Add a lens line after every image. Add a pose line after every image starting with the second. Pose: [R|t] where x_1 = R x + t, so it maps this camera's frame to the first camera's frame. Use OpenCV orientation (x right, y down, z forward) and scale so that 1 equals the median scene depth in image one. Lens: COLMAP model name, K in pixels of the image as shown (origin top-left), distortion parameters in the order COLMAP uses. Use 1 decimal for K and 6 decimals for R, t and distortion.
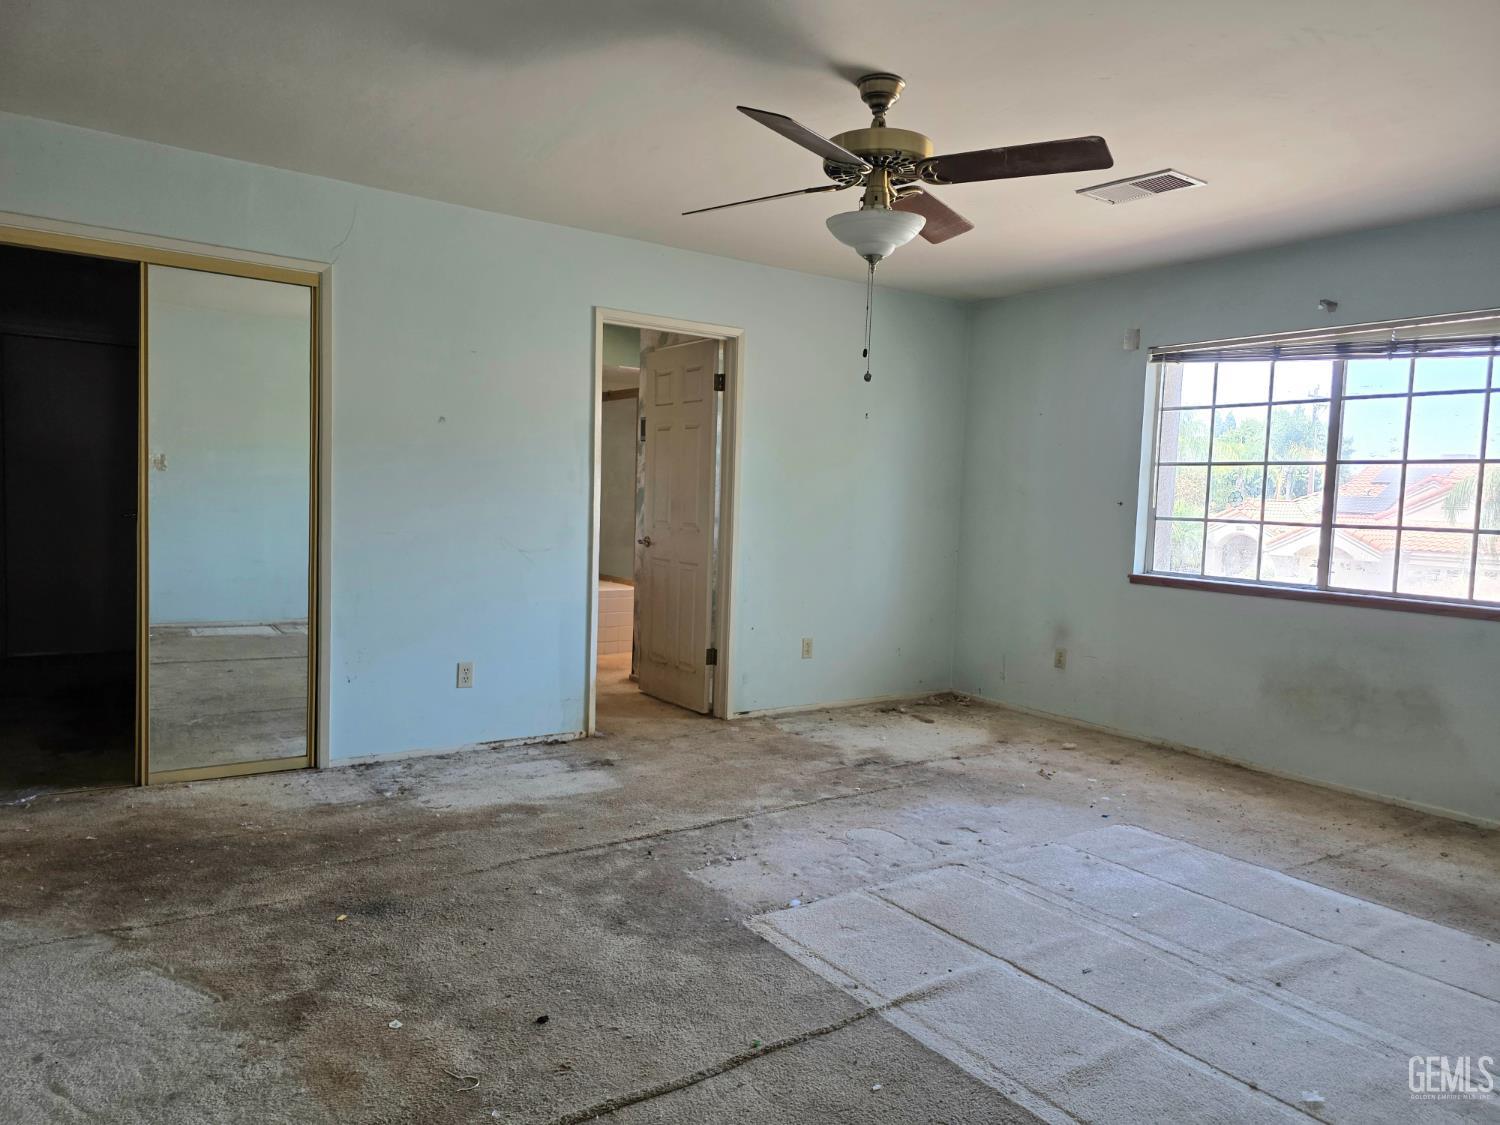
lens RADIAL K [[1011.8, 0, 758.6], [0, 1011.8, 564.9], [0, 0, 1]] dist [0.035063, -0.031206]
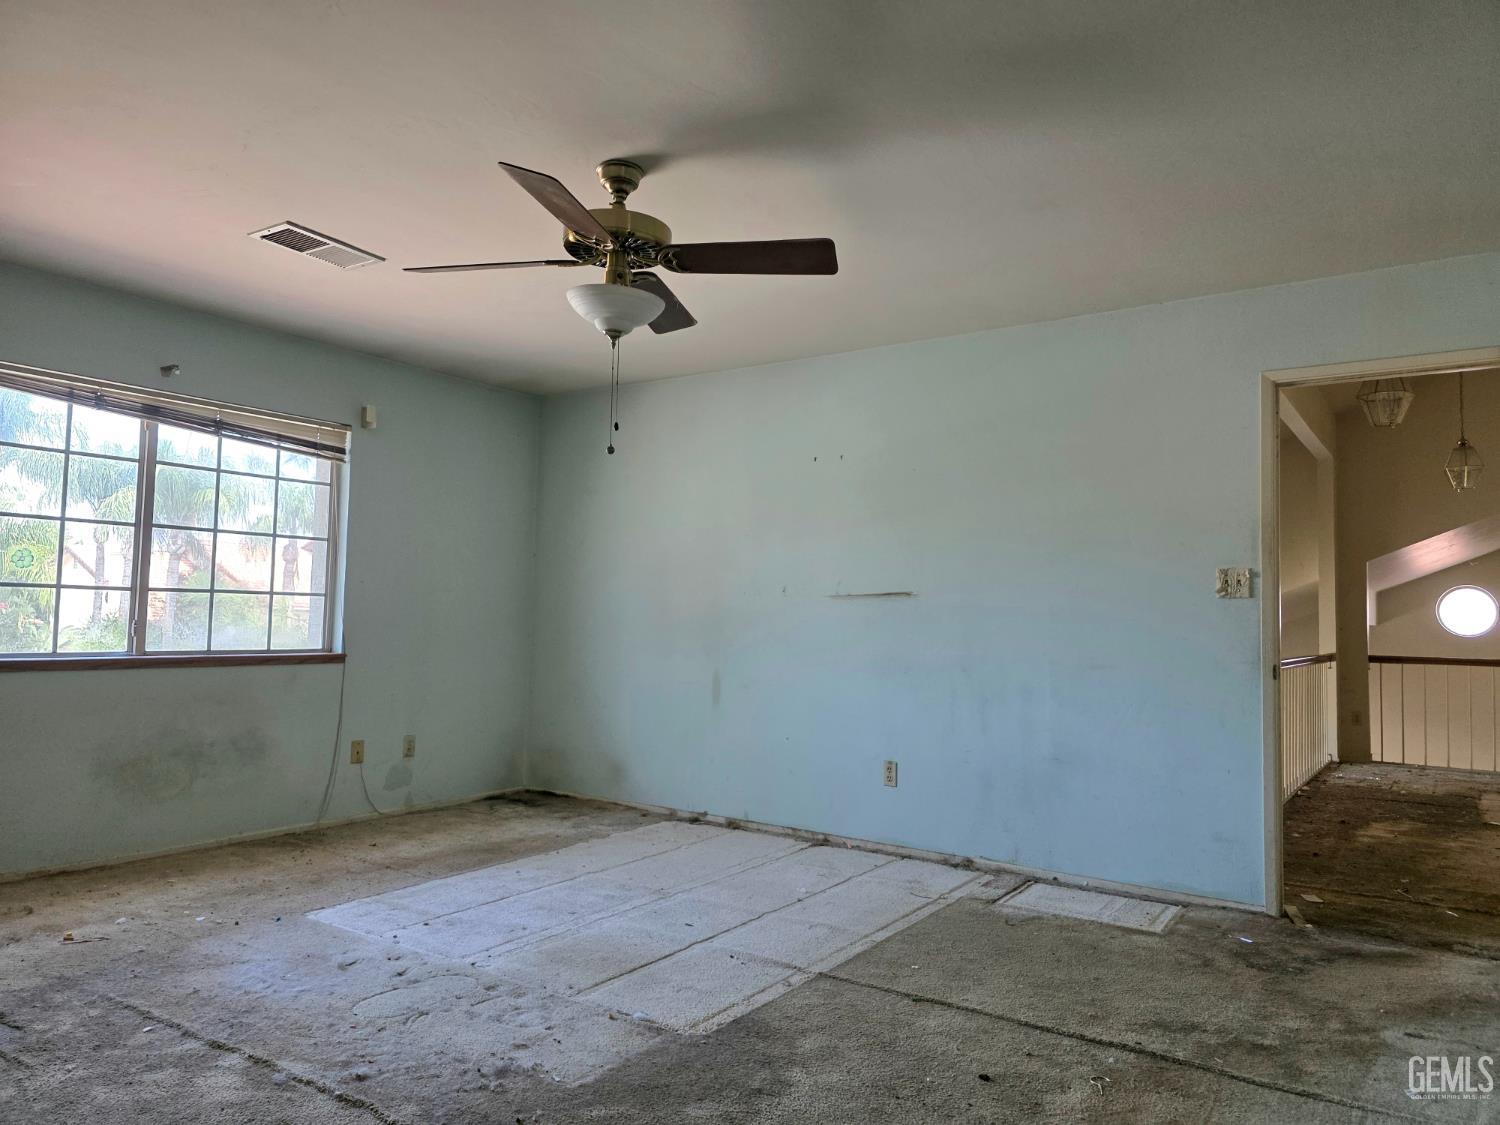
lens RADIAL K [[1011.8, 0, 760.6], [0, 1011.8, 557.7], [0, 0, 1]] dist [0.035063, -0.031206]
pose [[-0.341785, 0.011361, 0.939709, -0.635146], [0.033709, 0.999432, 0.000177, -0.054901], [-0.939173, 0.031737, -0.341974, 0.878917]]
